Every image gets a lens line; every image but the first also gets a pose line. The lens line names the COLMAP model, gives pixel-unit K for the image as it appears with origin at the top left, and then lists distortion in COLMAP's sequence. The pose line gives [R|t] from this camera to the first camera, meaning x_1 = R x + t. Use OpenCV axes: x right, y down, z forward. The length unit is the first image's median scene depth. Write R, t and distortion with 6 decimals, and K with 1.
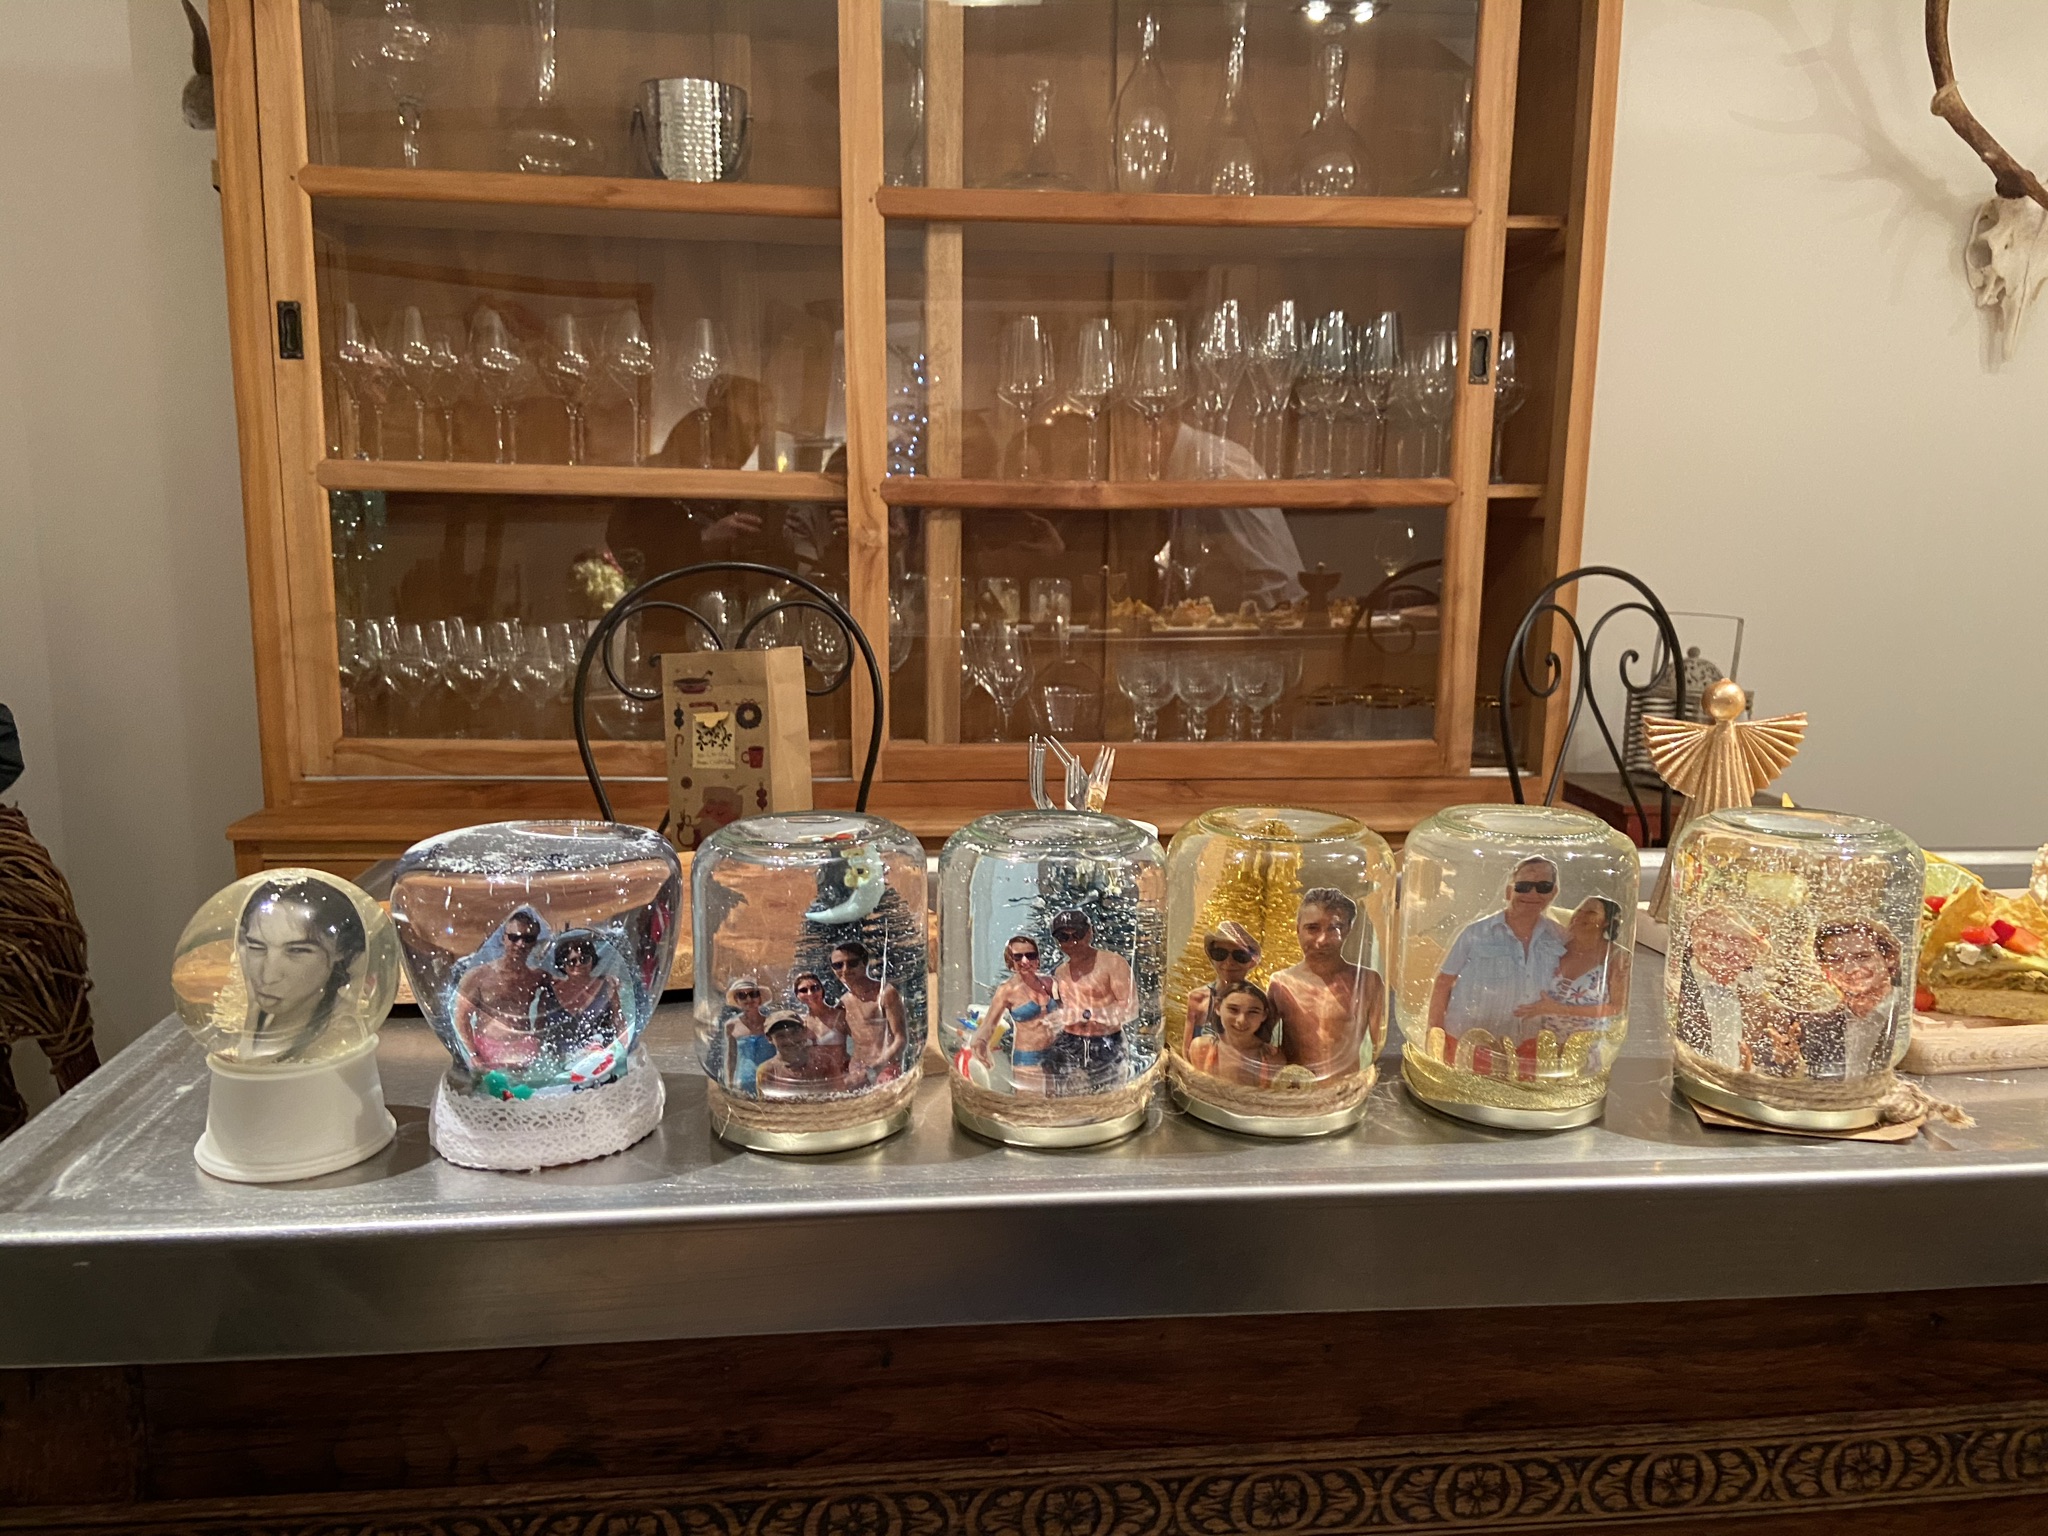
lens RADIAL K [[1531.7, 0, 1028.4], [0, 1531.7, 771.2], [0, 0, 1]] dist [0.106277, -0.133845]
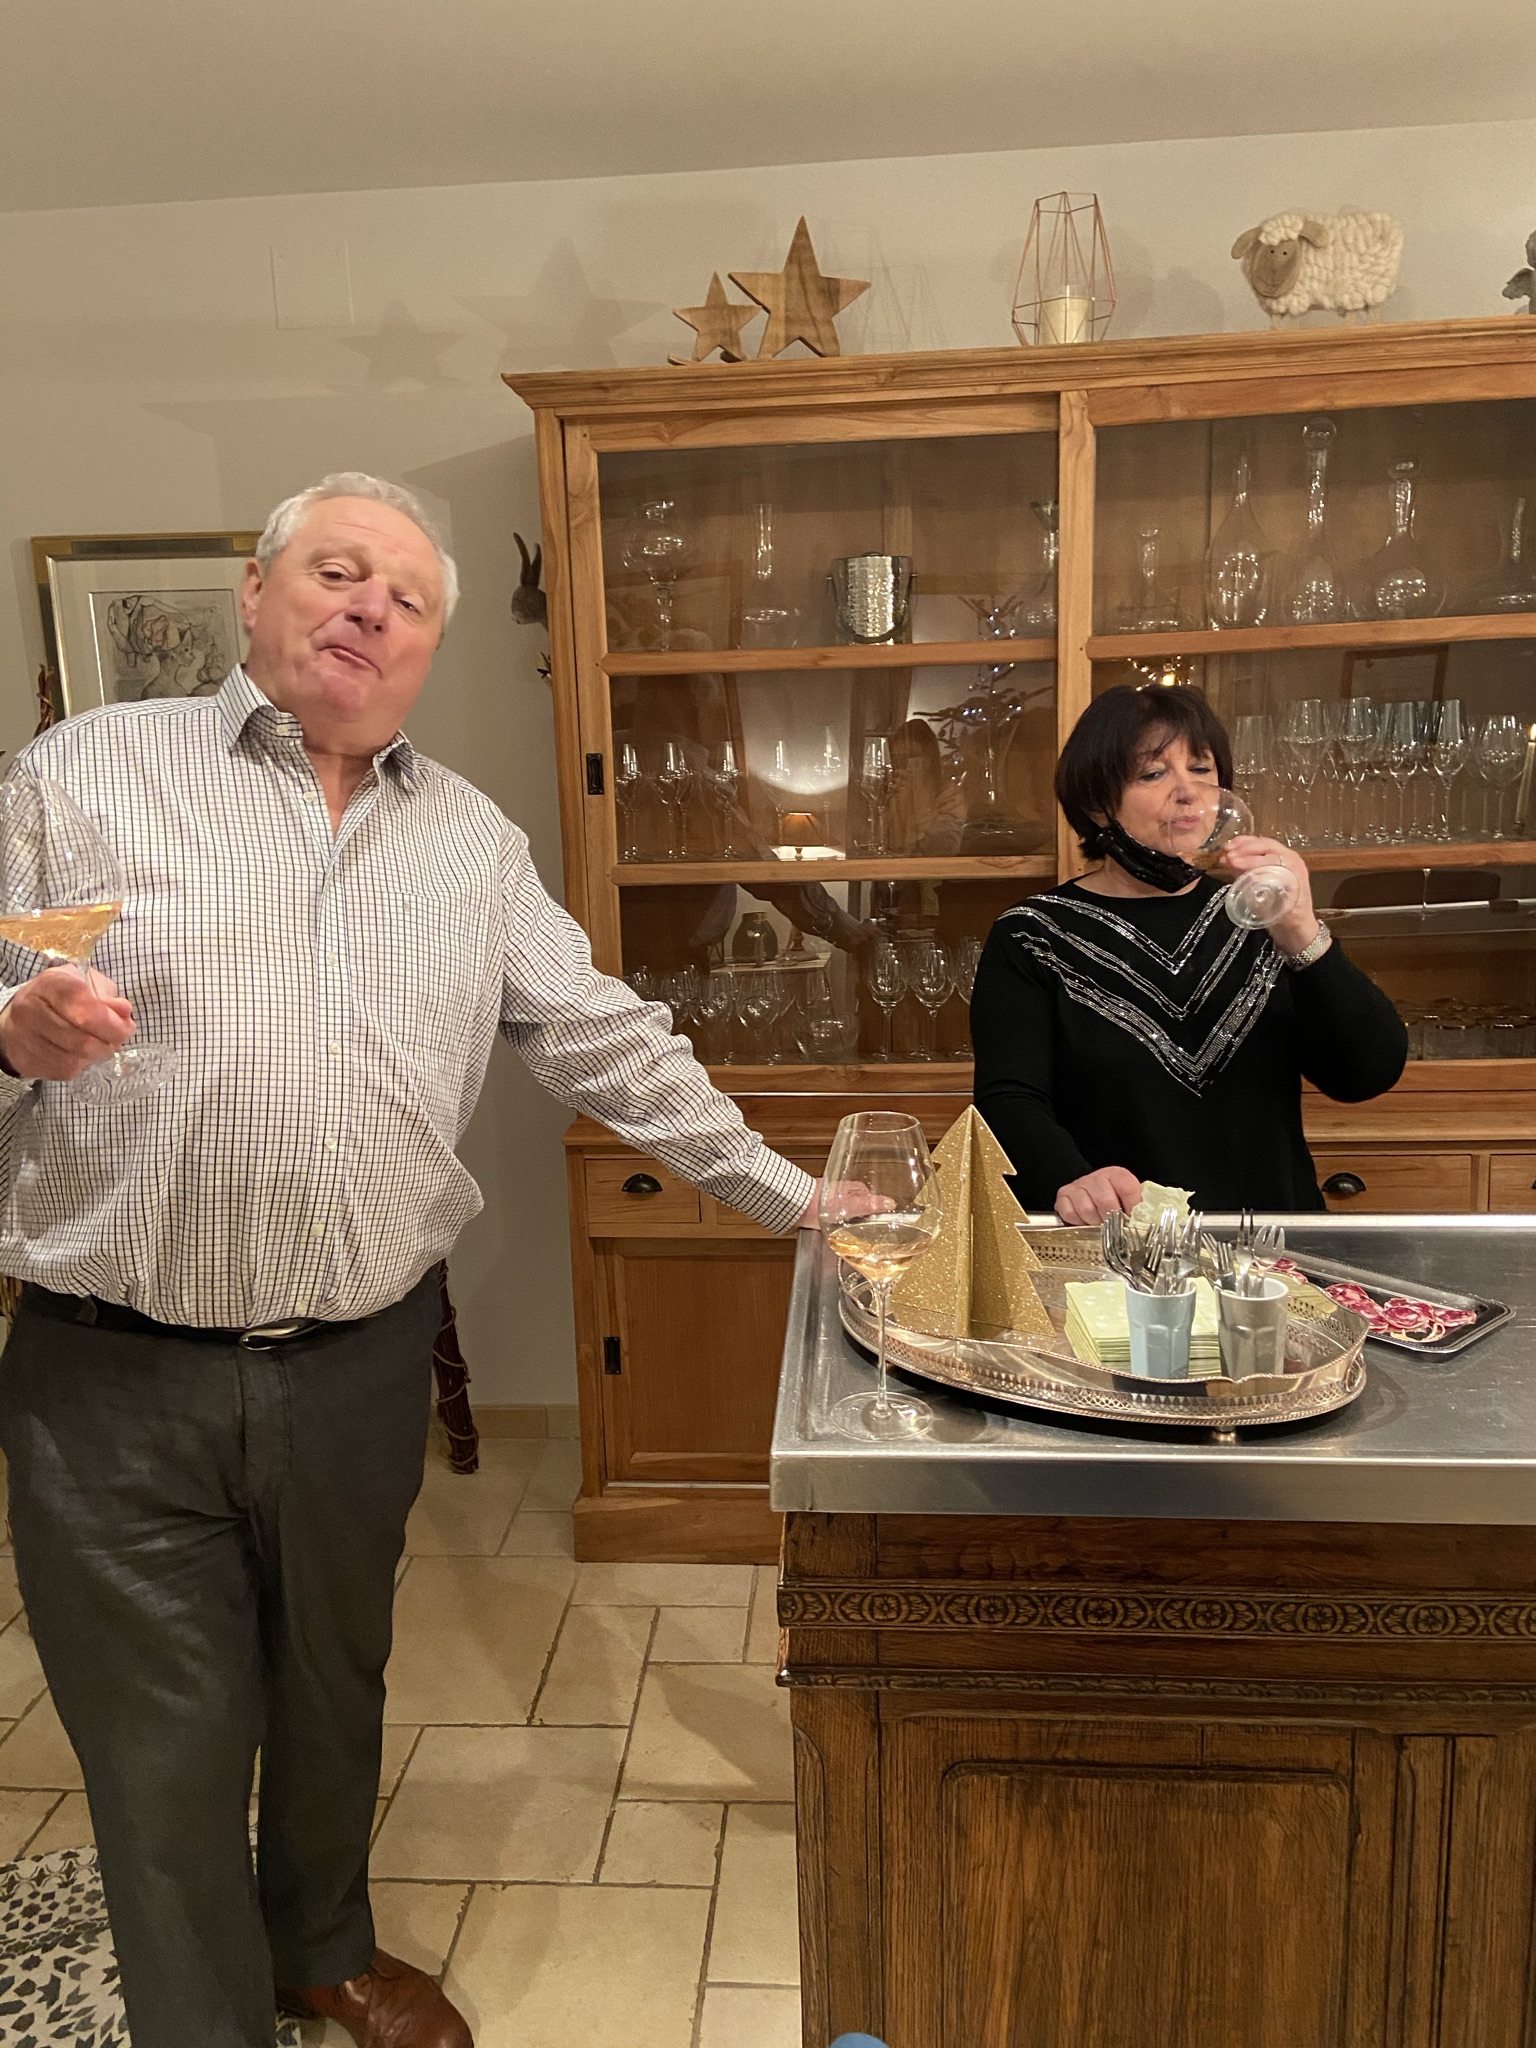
lens RADIAL K [[1531.7, 0, 751.4], [0, 1531.7, 992.5], [0, 0, 1]] dist [0.106277, -0.133845]
pose [[0.982761, -0.010458, -0.184584, -0.305164], [0.012200, 0.999891, 0.008305, -0.339284], [0.184477, -0.010413, 0.982782, -1.061668]]
